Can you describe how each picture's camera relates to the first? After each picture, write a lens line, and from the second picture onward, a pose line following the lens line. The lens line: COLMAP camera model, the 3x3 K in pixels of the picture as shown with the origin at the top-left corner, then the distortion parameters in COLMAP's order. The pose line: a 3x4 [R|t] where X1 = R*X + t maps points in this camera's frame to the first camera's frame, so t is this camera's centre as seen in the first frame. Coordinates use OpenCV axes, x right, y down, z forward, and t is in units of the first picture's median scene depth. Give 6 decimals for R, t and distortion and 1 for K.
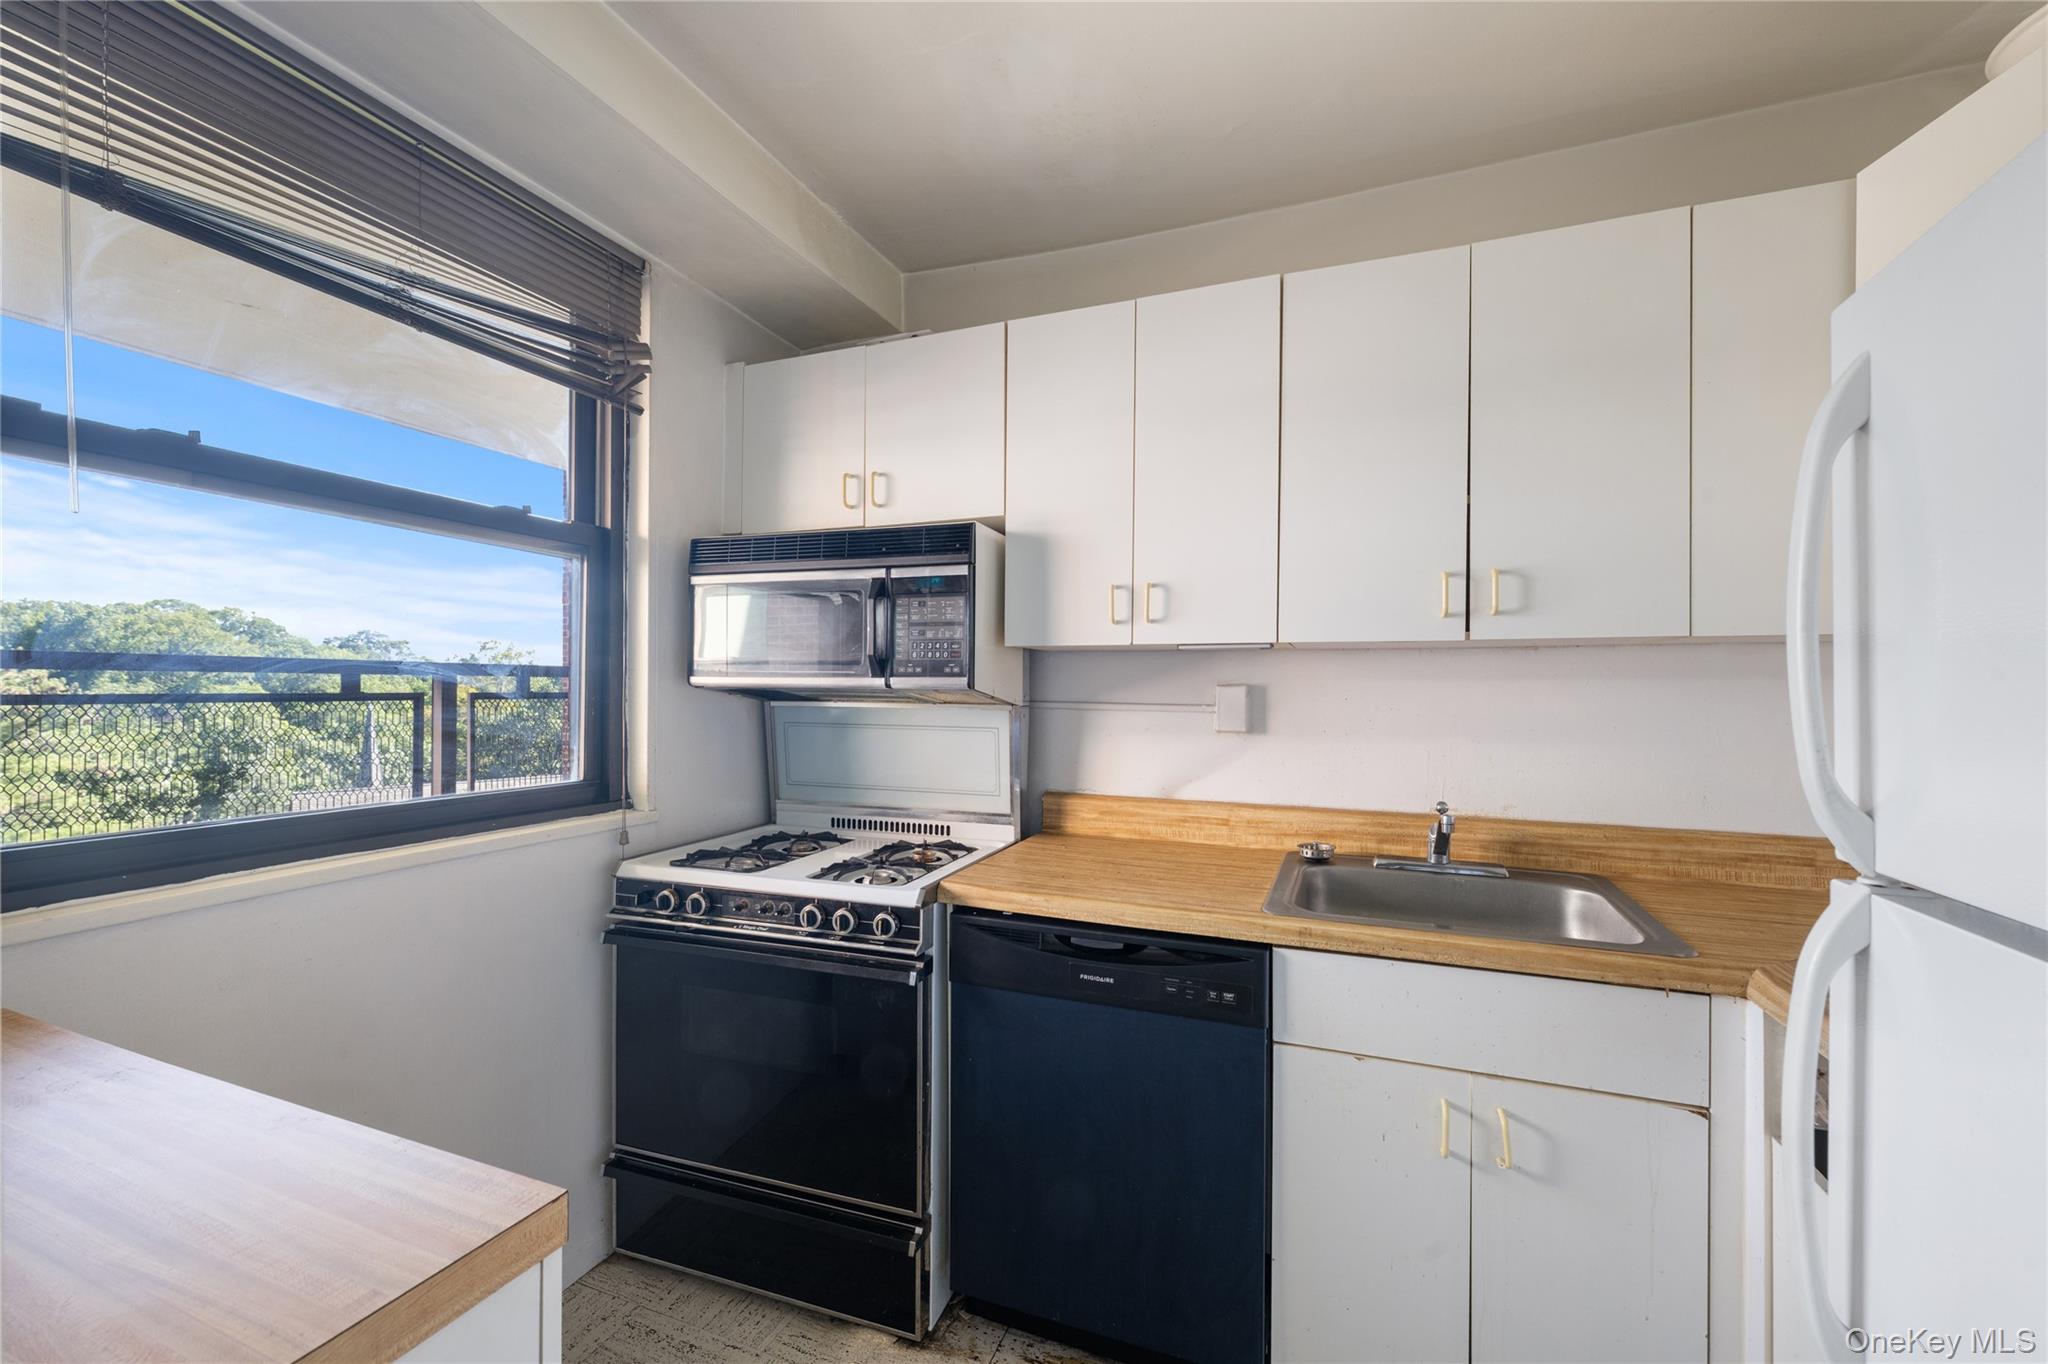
lens RADIAL K [[813.5, 0, 1018.9], [0, 813.5, 682.6], [0, 0, 1]] dist [-0.000922, -0.000065]
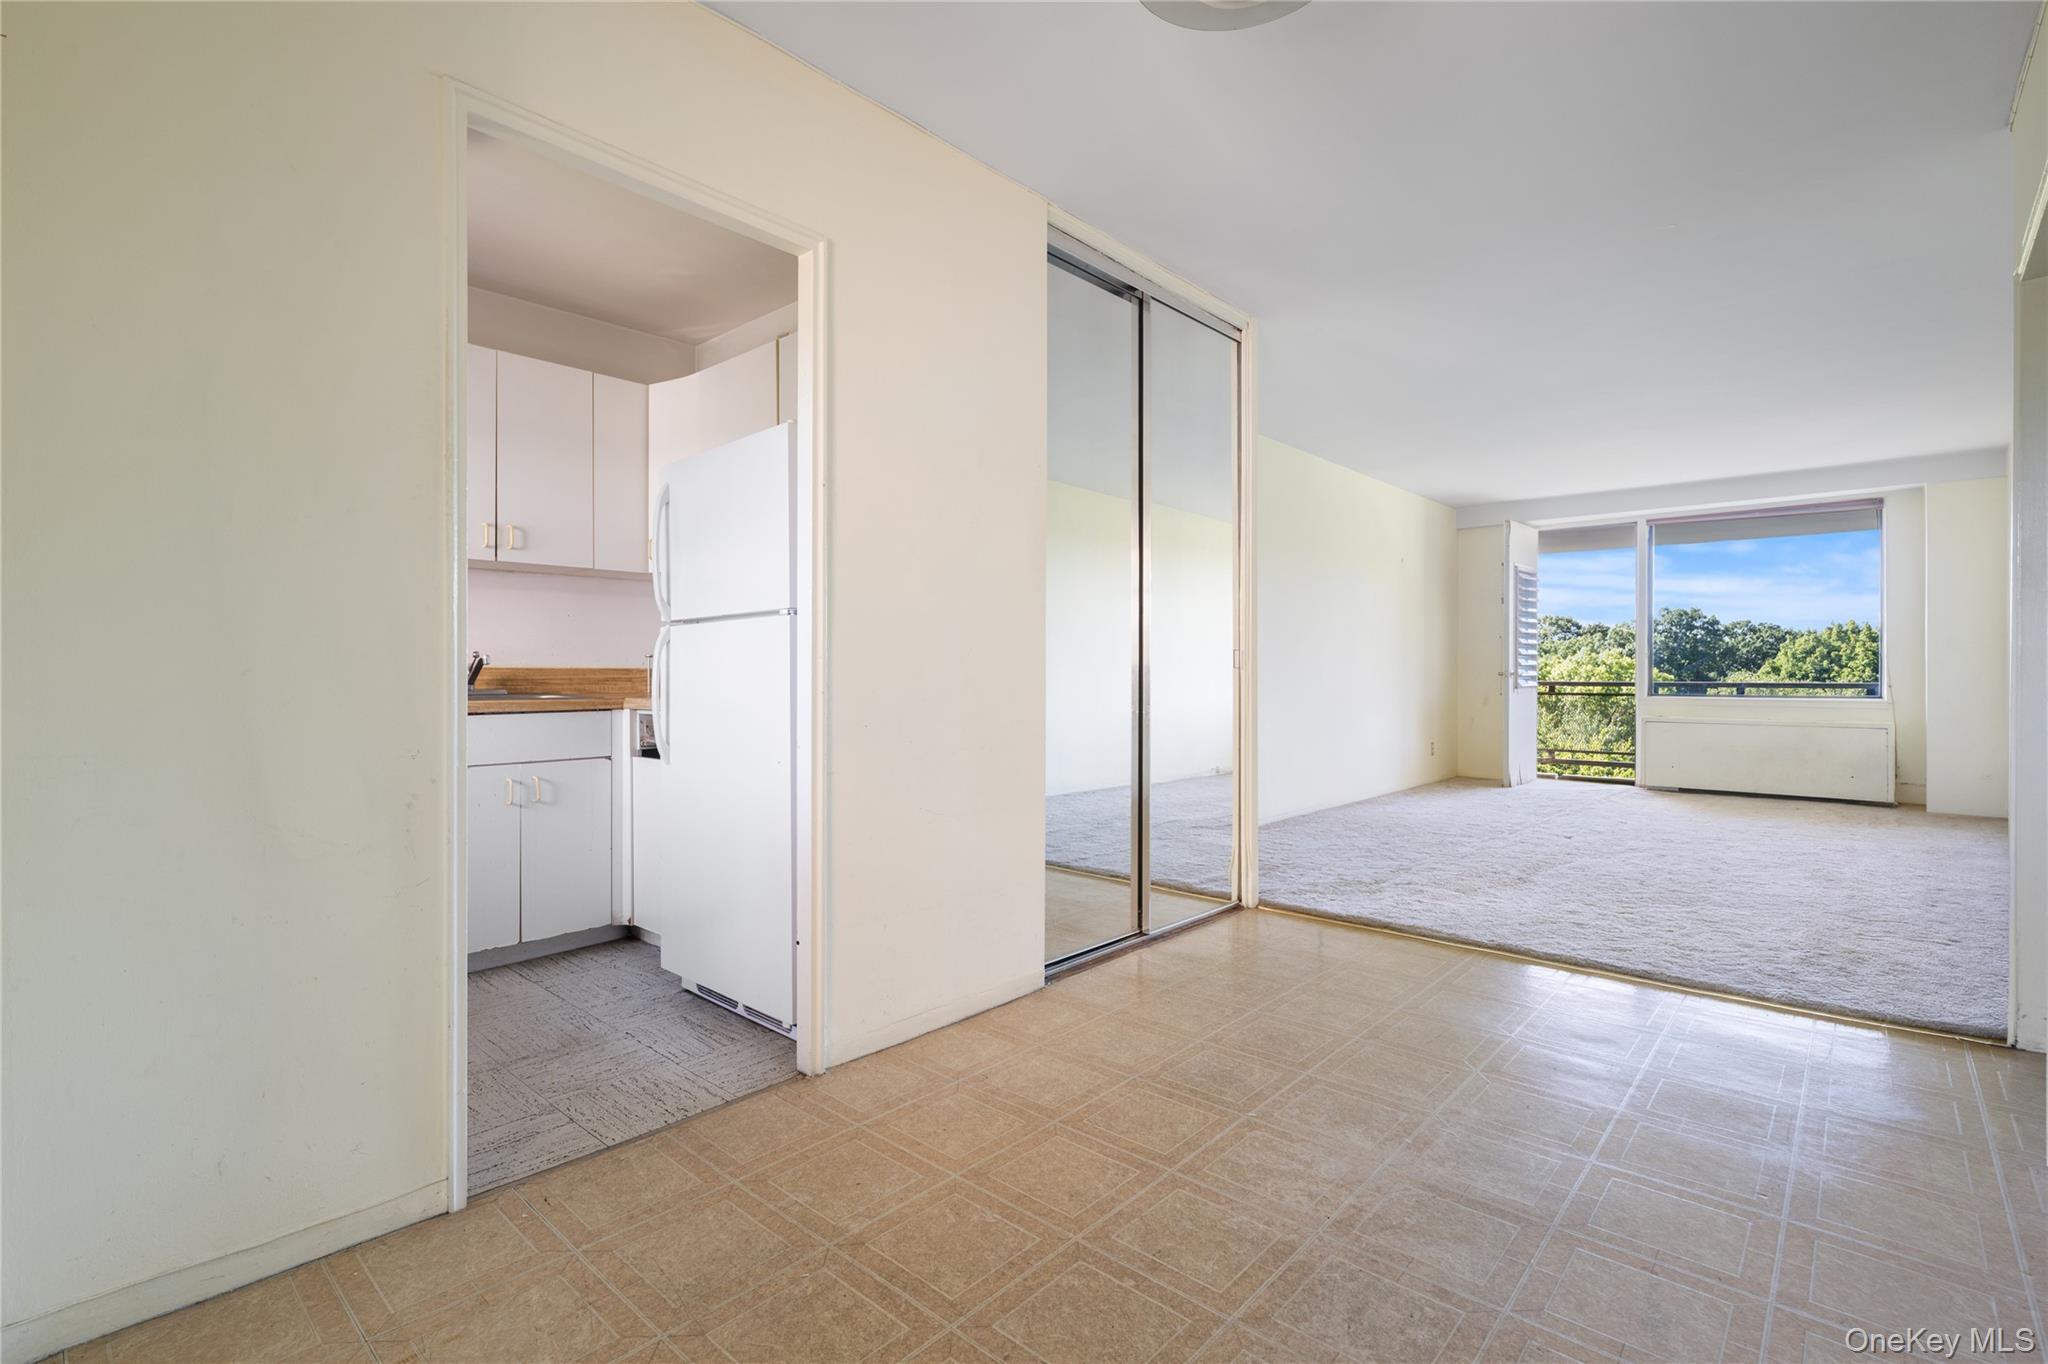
lens RADIAL K [[955.1, 0, 1018.5], [0, 955.1, 670.9], [0, 0, 1]] dist [0.000675, 0.000033]
pose [[0.346186, -0.006468, 0.938144, -1.136813], [-0.001674, 0.999970, 0.007512, 0.188537], [-0.938164, -0.004171, 0.346165, -0.917836]]
